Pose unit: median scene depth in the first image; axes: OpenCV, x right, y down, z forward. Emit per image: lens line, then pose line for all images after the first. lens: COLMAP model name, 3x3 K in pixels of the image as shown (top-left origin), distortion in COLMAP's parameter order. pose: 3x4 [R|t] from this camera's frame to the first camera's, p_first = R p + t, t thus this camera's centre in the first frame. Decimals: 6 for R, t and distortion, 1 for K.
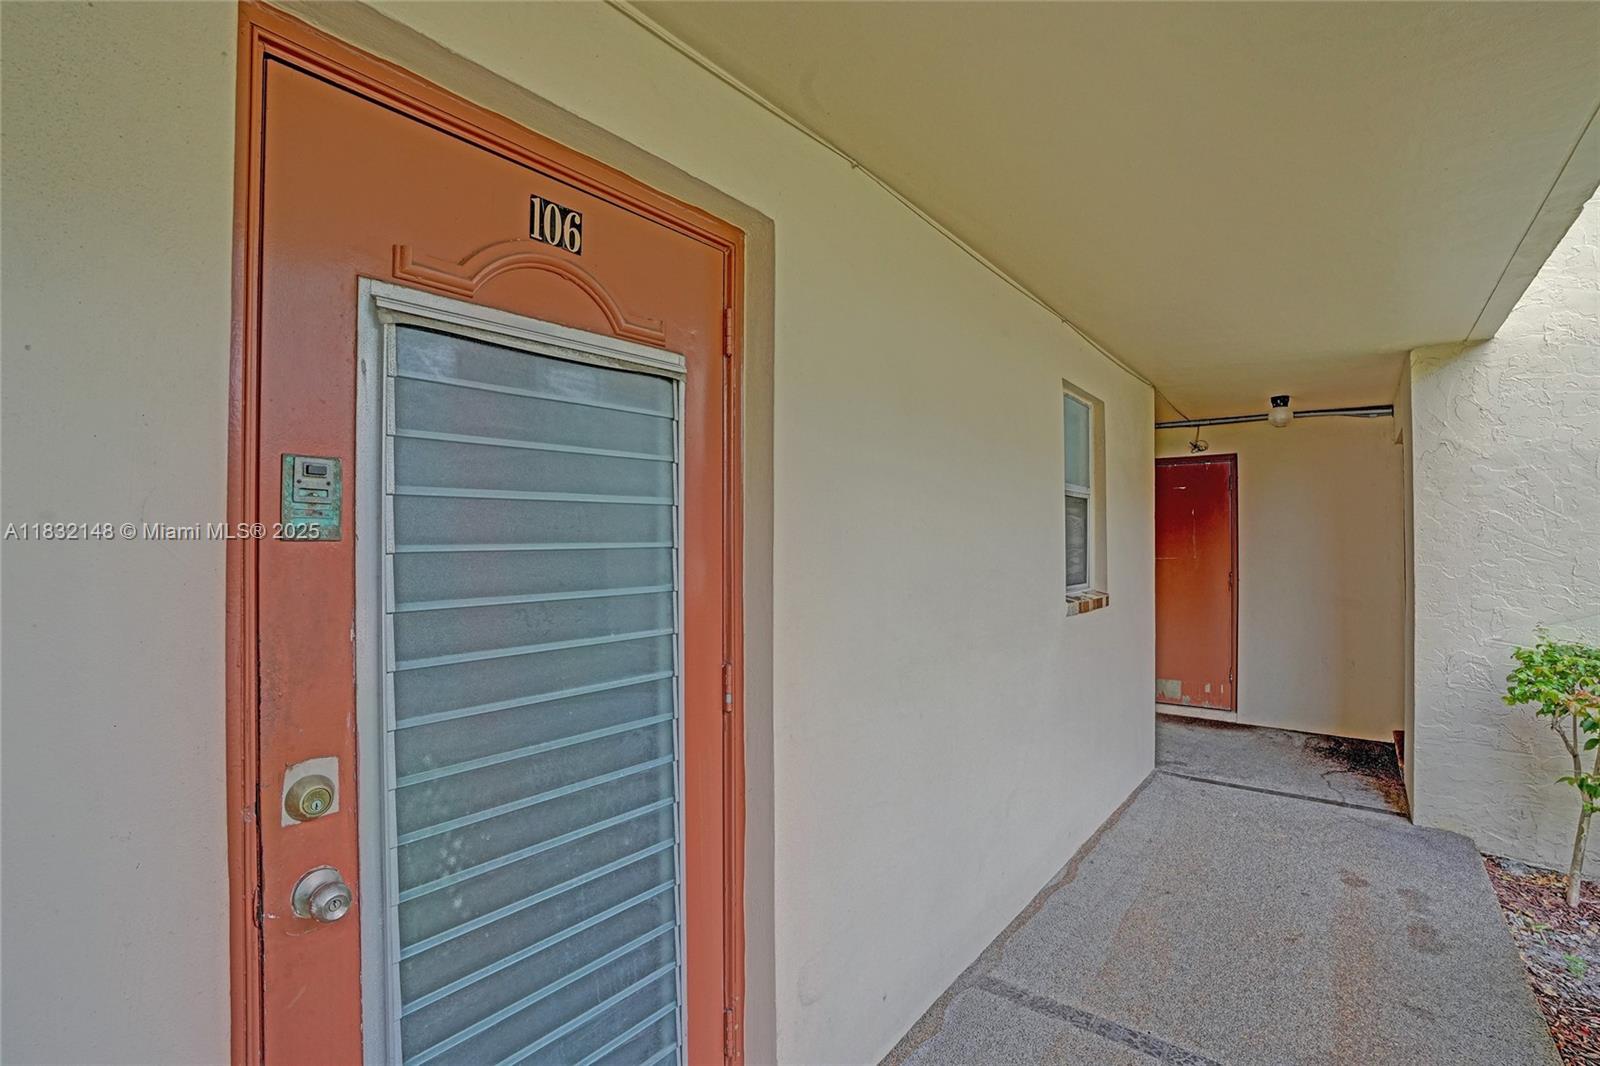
lens RADIAL K [[743.8, 0, 797.5], [0, 743.8, 534.5], [0, 0, 1]] dist [-0.068694, 0.029174]
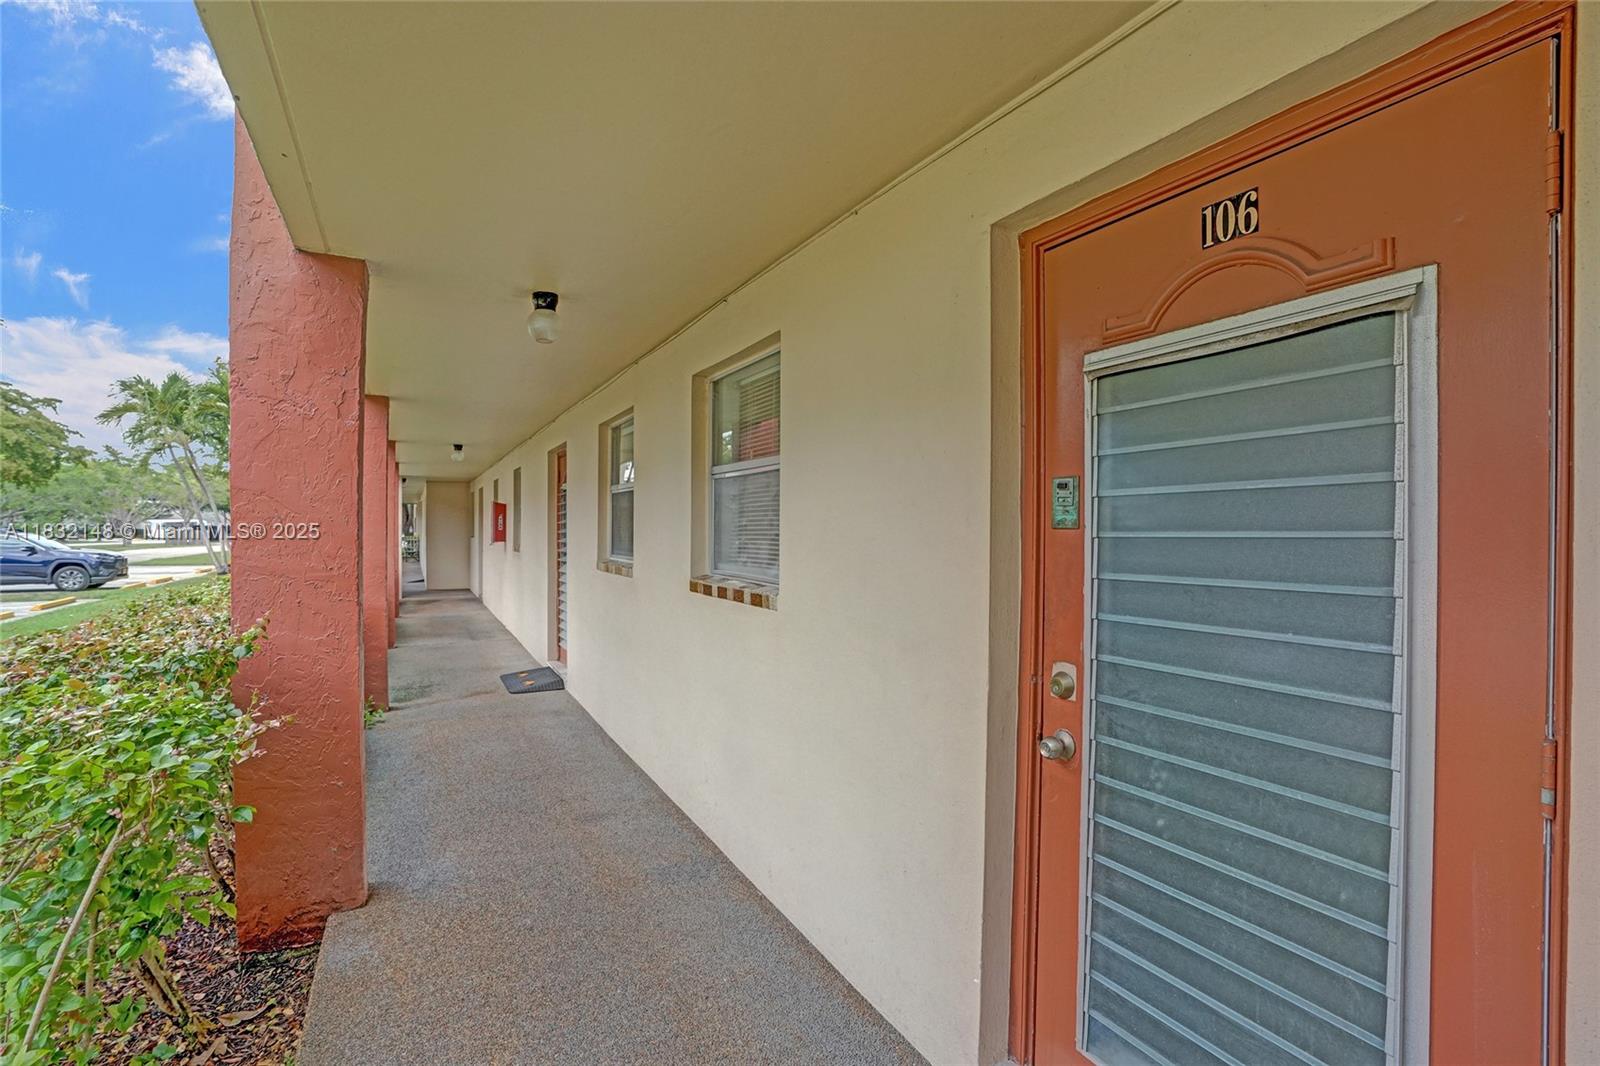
lens RADIAL K [[743.8, 0, 797.5], [0, 743.8, 534.5], [0, 0, 1]] dist [-0.068694, 0.029174]
pose [[-0.405608, 0.004740, -0.914035, 0.860792], [0.003280, 0.999988, 0.003730, 0.010779], [0.914041, -0.001485, -0.405619, 0.883267]]
